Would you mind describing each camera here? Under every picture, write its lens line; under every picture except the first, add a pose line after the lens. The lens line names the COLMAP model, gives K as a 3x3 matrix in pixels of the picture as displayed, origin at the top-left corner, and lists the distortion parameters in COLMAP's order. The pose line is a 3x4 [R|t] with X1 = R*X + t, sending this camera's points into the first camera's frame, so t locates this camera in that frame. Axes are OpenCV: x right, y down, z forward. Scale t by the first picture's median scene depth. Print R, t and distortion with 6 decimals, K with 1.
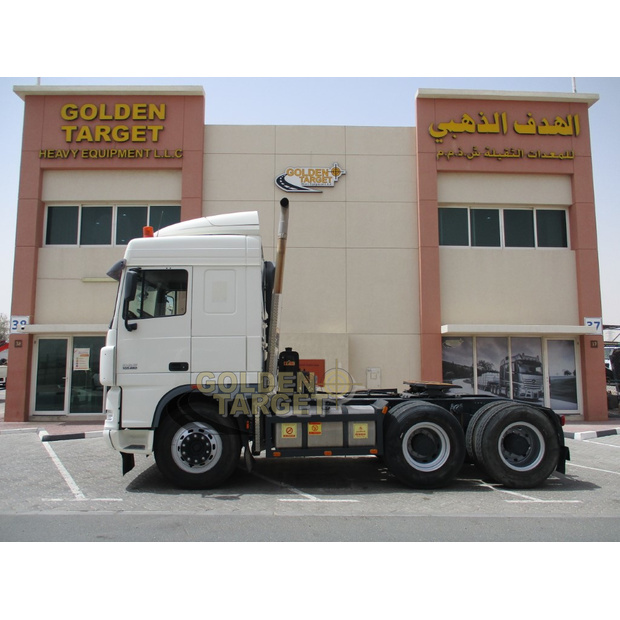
lens RADIAL K [[529.8, 0, 310.0], [0, 529.8, 310.0], [0, 0, 1]] dist [-0.010699, -0.006535]
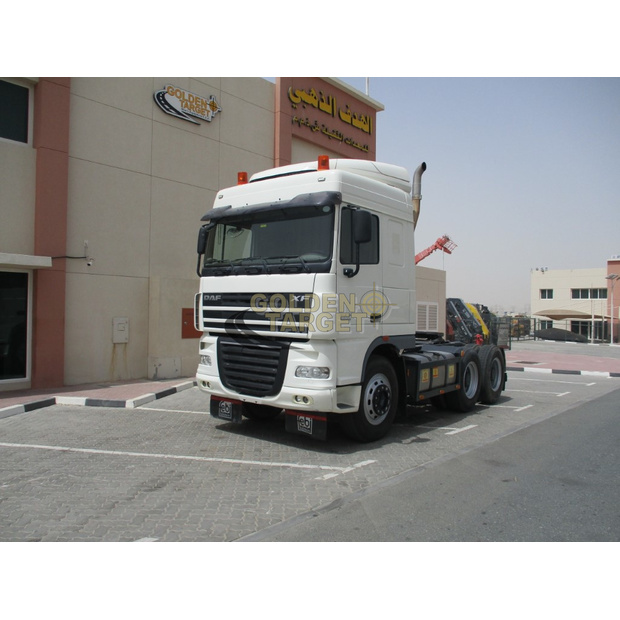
lens RADIAL K [[529.8, 0, 310.0], [0, 529.8, 310.0], [0, 0, 1]] dist [-0.010699, -0.006535]
pose [[0.668664, 0.014301, 0.743427, -0.527269], [-0.086408, 0.994536, 0.058587, 0.023841], [-0.738527, -0.103413, 0.666246, 0.229066]]
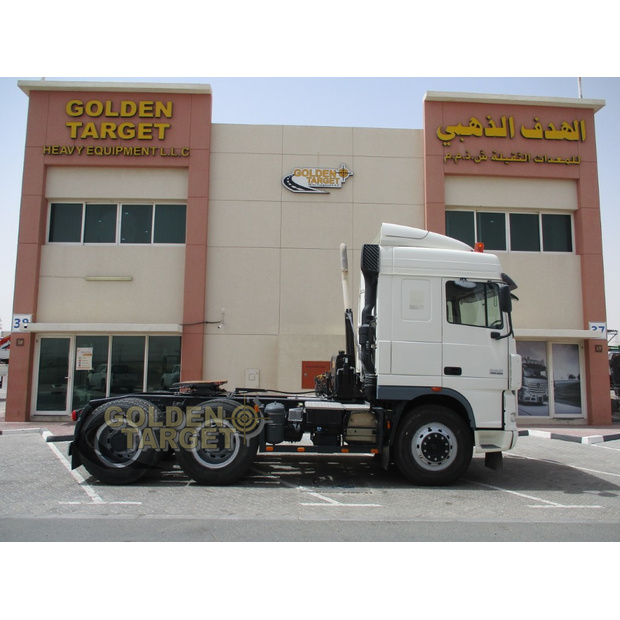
lens RADIAL K [[529.8, 0, 310.0], [0, 529.8, 310.0], [0, 0, 1]] dist [-0.010699, -0.006535]
pose [[0.999762, 0.011421, 0.018578, -0.029833], [-0.011390, 0.999934, -0.001773, -0.000779], [-0.018597, 0.001561, 0.999826, 0.005374]]
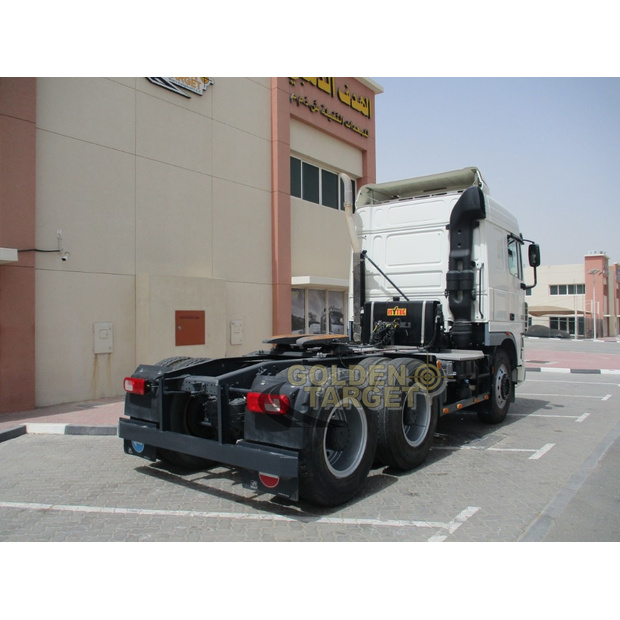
lens RADIAL K [[526.2, 0, 310.0], [0, 526.2, 310.0], [0, 0, 1]] dist [-0.003179, -0.003035]
pose [[0.623569, 0.003835, 0.781759, -0.480658], [-0.069549, 0.996295, 0.050588, 0.038781], [-0.778668, -0.085916, 0.621526, 0.357140]]
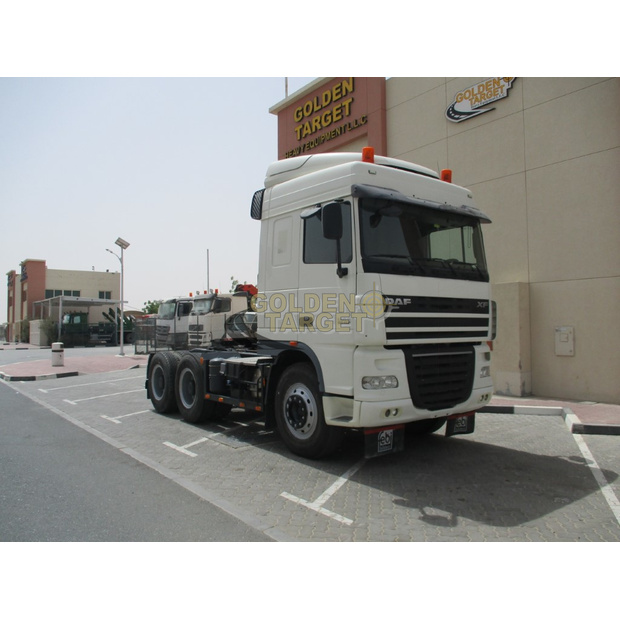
lens RADIAL K [[515.0, 0, 310.0], [0, 515.0, 310.0], [0, 0, 1]] dist [-0.002894, 0.001680]
pose [[0.596109, -0.031790, -0.802274, 0.478486], [0.082861, 0.996316, 0.022089, 0.040796], [0.798617, -0.079645, 0.596547, 0.294676]]
